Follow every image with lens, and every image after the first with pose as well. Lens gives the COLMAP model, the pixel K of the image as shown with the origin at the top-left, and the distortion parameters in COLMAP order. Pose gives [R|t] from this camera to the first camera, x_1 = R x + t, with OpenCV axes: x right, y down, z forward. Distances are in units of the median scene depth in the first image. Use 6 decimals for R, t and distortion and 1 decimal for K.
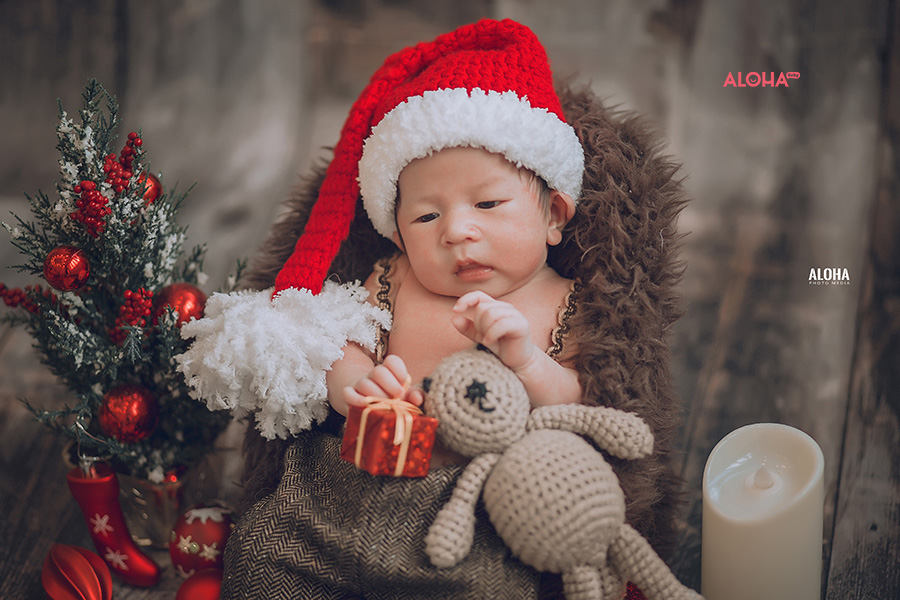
lens RADIAL K [[2329.4, 0, 449.6], [0, 2329.4, 288.6], [0, 0, 1]] dist [0.095037, 0.160596]
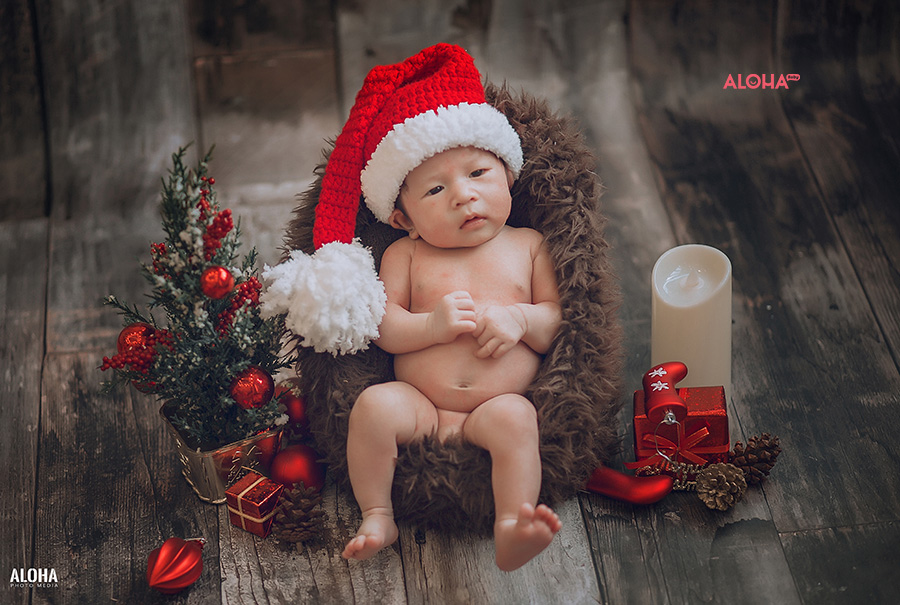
lens RADIAL K [[2518.3, 0, 418.4], [0, 2518.3, 303.2], [0, 0, 1]] dist [0.052729, -1.018700]
pose [[0.953044, -0.156591, 0.259204, -0.423468], [0.167370, 0.985693, -0.019909, 0.091948], [-0.252378, 0.062357, 0.965617, -0.482292]]
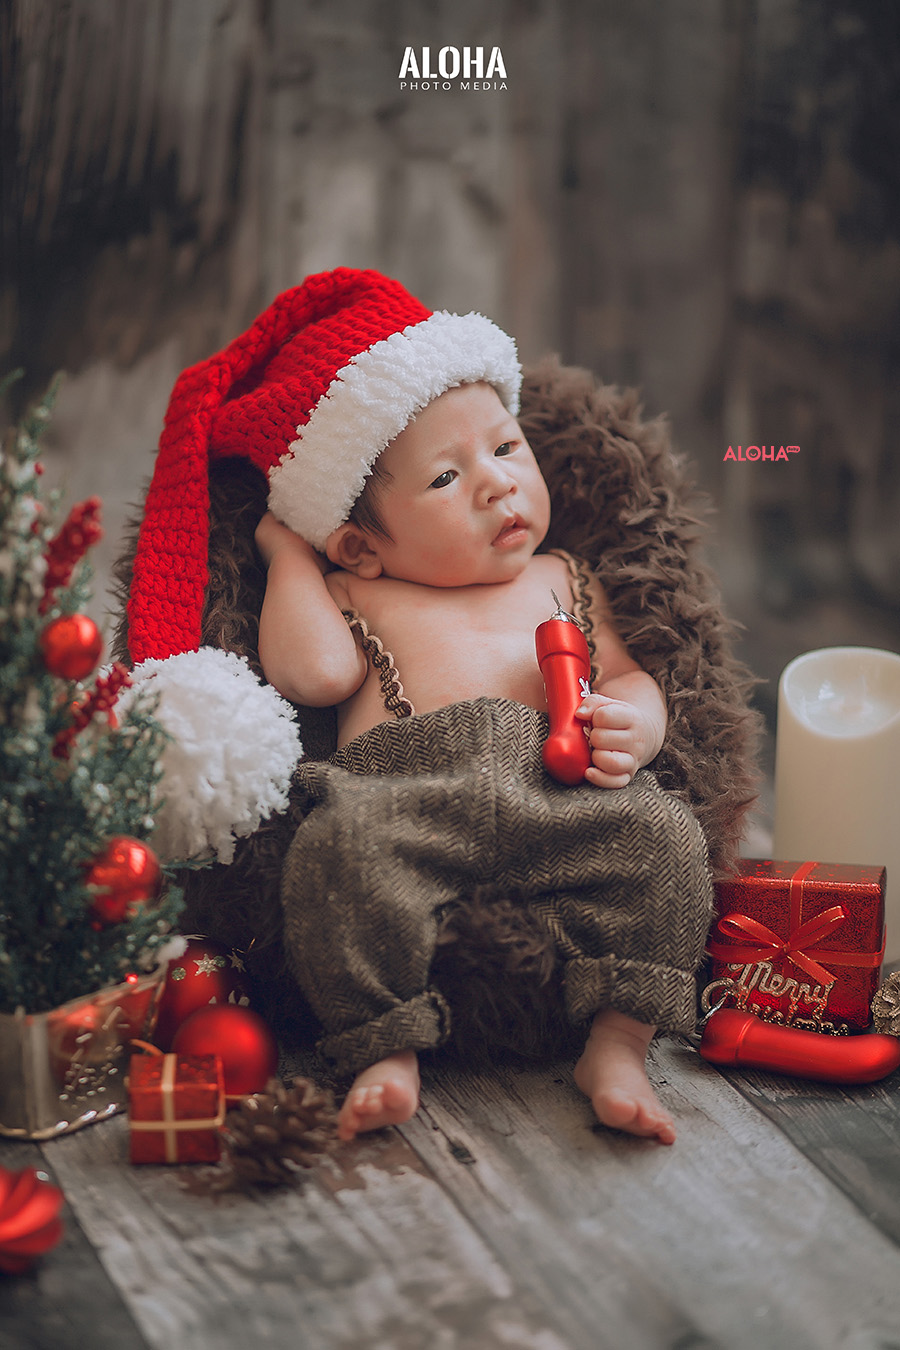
lens RADIAL K [[3446.5, 0, 449.1], [0, 3446.5, 674.8], [0, 0, 1]] dist [0.152742, -0.856902]
pose [[0.841330, -0.103210, 0.530577, -0.596768], [0.255017, 0.941278, -0.221275, 0.287571], [-0.476582, 0.321471, 0.818246, 0.049969]]
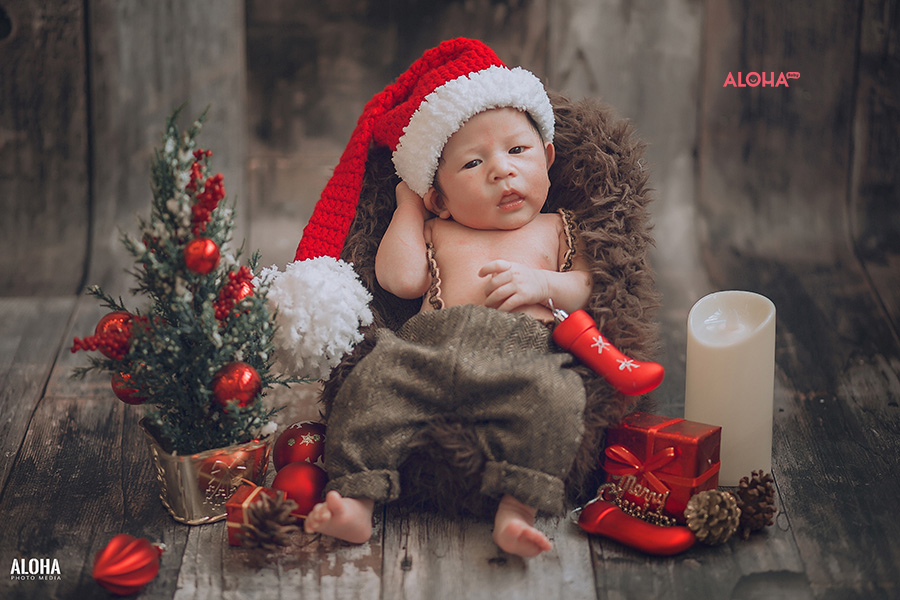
lens RADIAL K [[2266.4, 0, 452.0], [0, 2266.4, 300.6], [0, 0, 1]] dist [0.050071, -0.774517]
pose [[0.973818, -0.034504, 0.224694, -0.300907], [0.089073, 0.967294, -0.237503, 0.343308], [-0.209151, 0.251299, 0.945042, -0.209653]]
